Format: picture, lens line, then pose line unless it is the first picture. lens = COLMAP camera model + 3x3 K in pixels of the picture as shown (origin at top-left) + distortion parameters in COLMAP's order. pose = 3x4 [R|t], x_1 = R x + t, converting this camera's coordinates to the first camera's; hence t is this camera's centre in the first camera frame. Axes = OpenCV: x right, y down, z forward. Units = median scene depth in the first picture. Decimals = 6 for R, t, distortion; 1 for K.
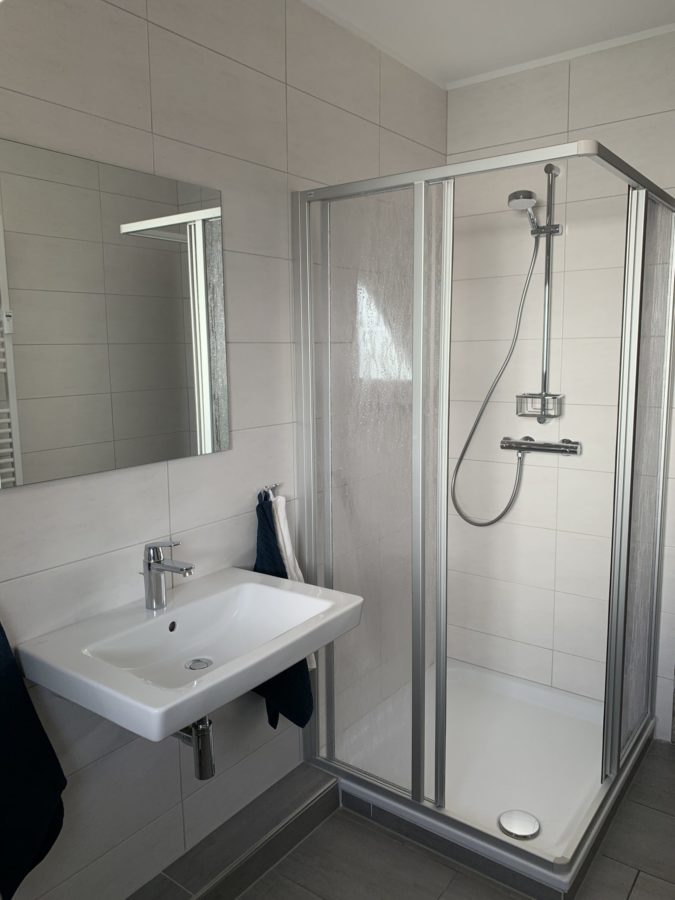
lens RADIAL K [[688.9, 0, 335.6], [0, 688.9, 445.3], [0, 0, 1]] dist [0.025628, -0.005107]
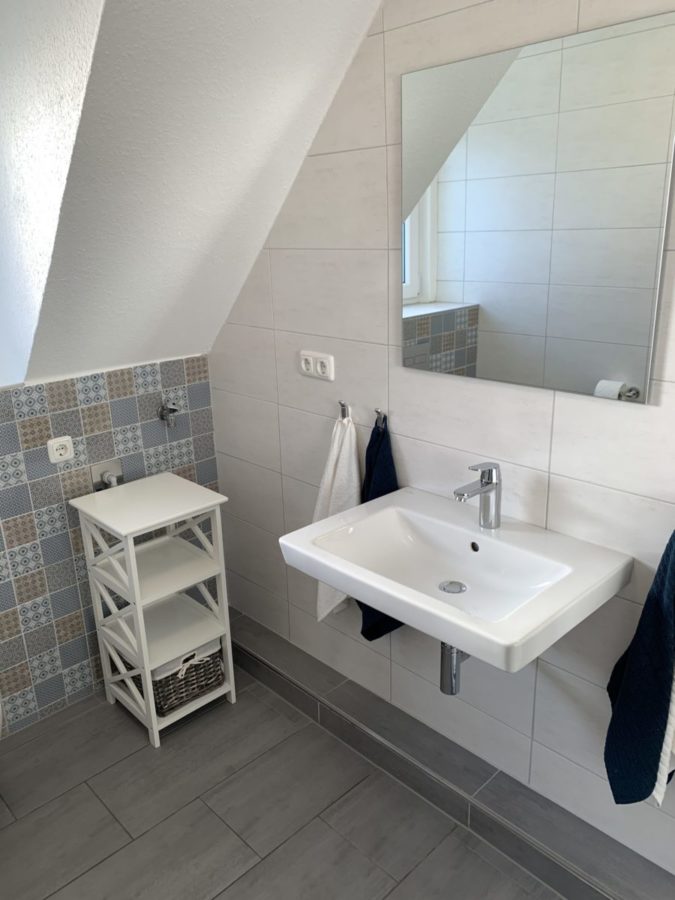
lens RADIAL K [[684.9, 0, 348.9], [0, 684.9, 448.6], [0, 0, 1]] dist [0.097459, -0.182442]
pose [[-0.151599, 0.318140, -0.935844, 0.665788], [-0.109509, 0.935553, 0.335780, -0.181444], [0.982357, 0.153387, -0.106990, 0.891346]]
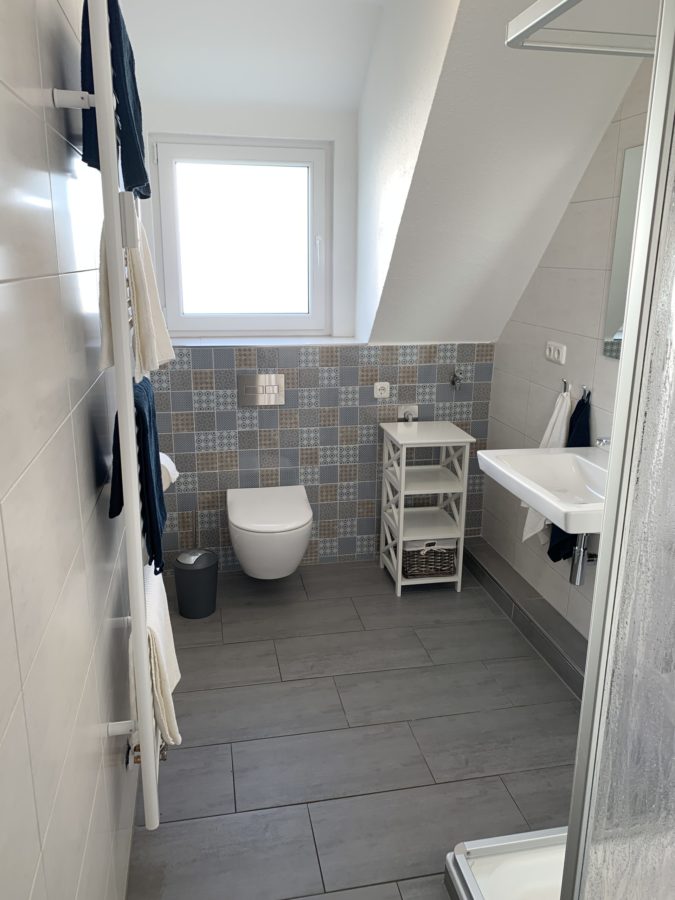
lens RADIAL K [[688.9, 0, 335.6], [0, 688.9, 445.3], [0, 0, 1]] dist [0.025628, -0.005107]
pose [[-0.670429, 0.201974, -0.713955, 1.079231], [-0.104978, 0.926737, 0.360747, -0.242982], [0.734510, 0.316805, -0.600108, 1.370212]]
